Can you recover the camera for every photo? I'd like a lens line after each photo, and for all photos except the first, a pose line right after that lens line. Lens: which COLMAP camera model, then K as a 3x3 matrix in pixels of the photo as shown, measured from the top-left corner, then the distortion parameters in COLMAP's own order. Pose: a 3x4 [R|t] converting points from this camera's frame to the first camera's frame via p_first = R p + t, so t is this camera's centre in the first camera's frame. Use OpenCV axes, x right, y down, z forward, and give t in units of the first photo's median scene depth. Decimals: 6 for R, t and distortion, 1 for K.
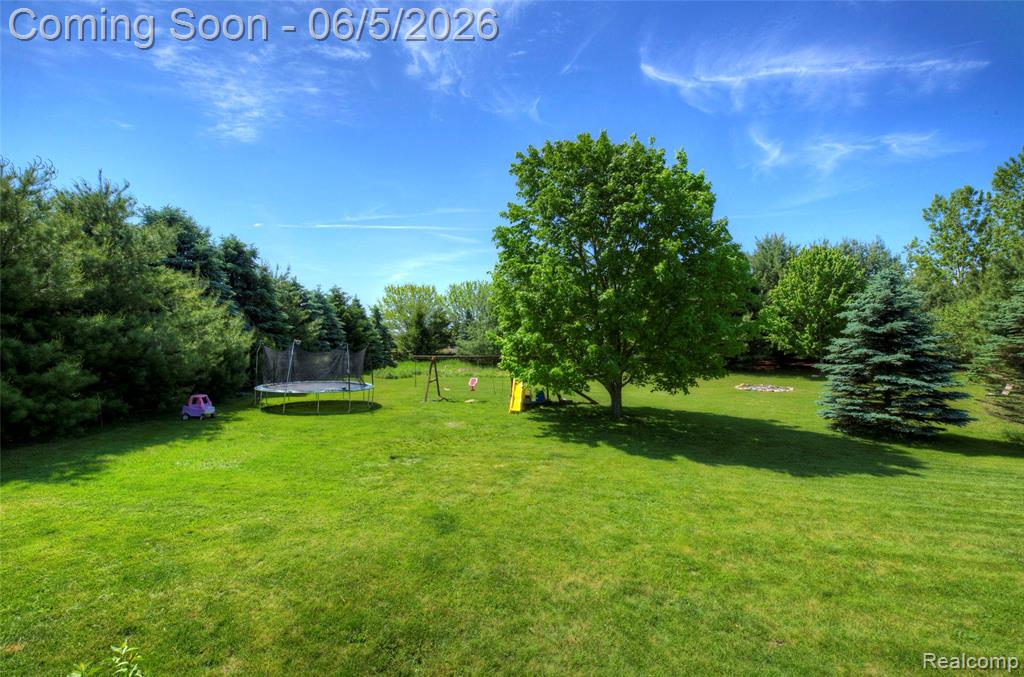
lens RADIAL K [[444.1, 0, 507.9], [0, 444.1, 335.9], [0, 0, 1]] dist [0.007338, -0.000463]
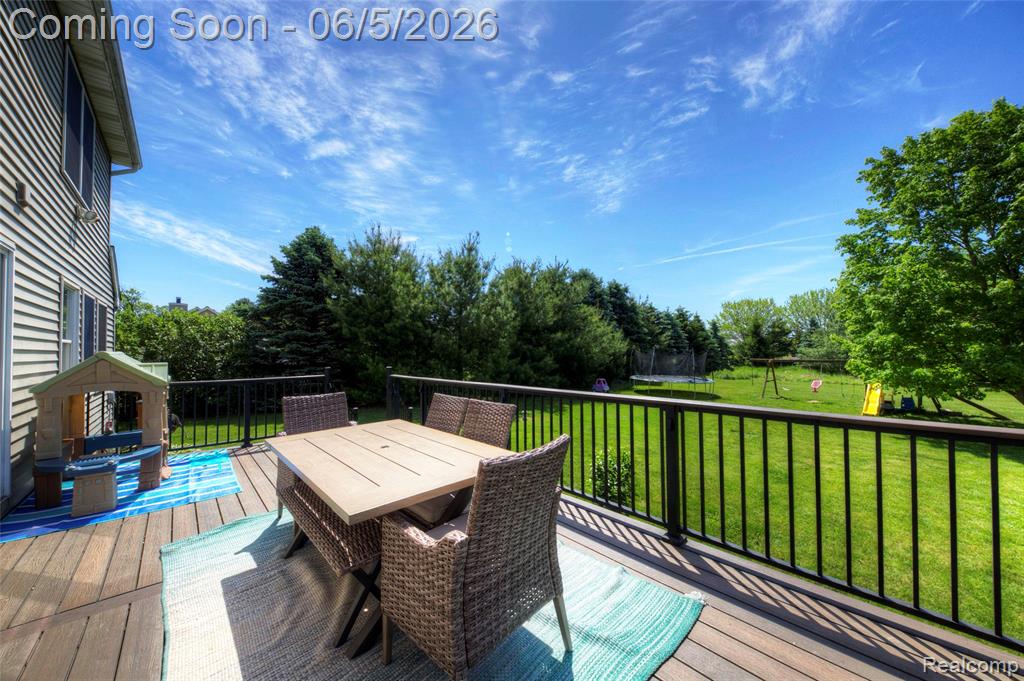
lens RADIAL K [[352.4, 0, 530.2], [0, 352.4, 349.6], [0, 0, 1]] dist [0.034507, -0.011502]
pose [[0.722666, -0.004930, -0.691179, 0.023859], [0.009468, 0.999951, 0.002767, 0.012378], [0.691132, -0.008544, 0.722678, -0.103119]]
